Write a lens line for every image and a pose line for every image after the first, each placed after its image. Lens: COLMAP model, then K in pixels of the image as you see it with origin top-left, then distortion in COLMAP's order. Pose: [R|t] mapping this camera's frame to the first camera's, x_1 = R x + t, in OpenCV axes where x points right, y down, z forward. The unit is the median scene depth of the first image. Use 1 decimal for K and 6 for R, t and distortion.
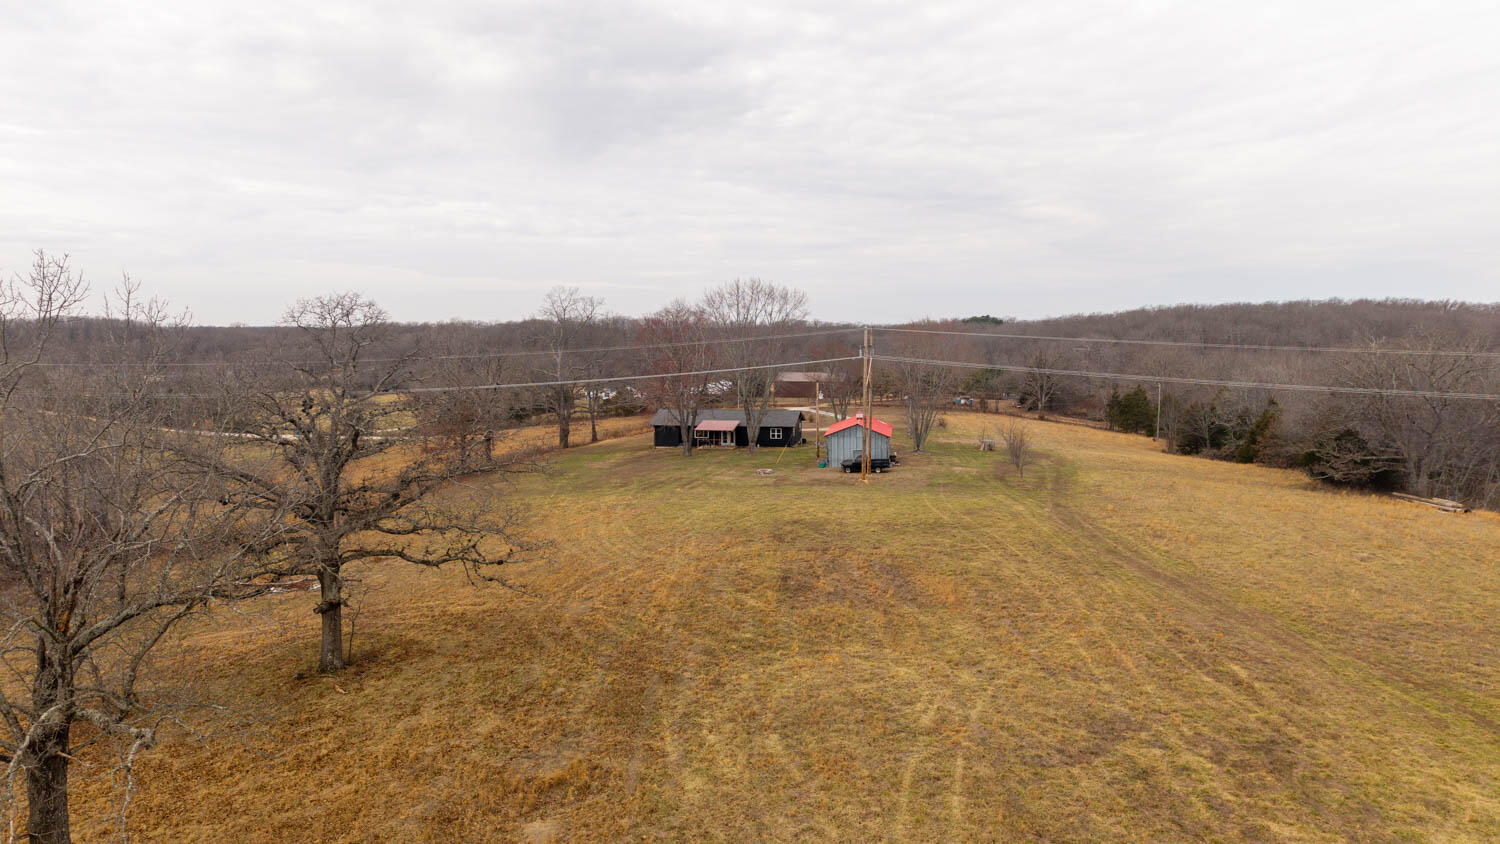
lens RADIAL K [[1007.7, 0, 750.4], [0, 1007.7, 421.9], [0, 0, 1]] dist [0.034318, -0.015751]
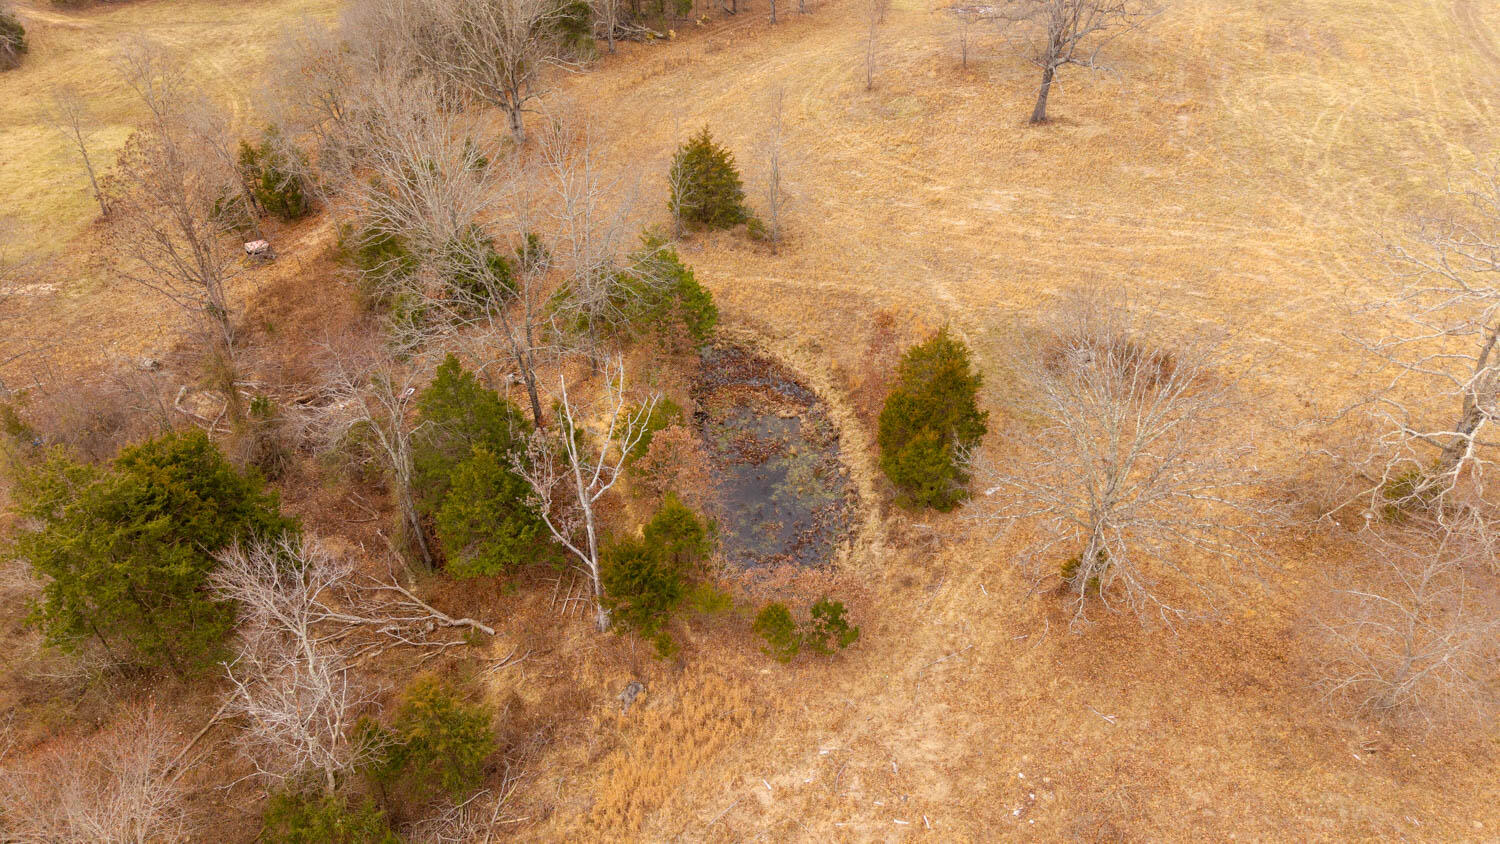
lens RADIAL K [[1007.7, 0, 748.3], [0, 1007.7, 422.6], [0, 0, 1]] dist [0.034318, -0.015751]
pose [[0.943334, 0.212168, -0.255157, -0.343211], [-0.046173, 0.845347, 0.532219, -0.290138], [0.328616, -0.490279, 0.807241, -1.737608]]
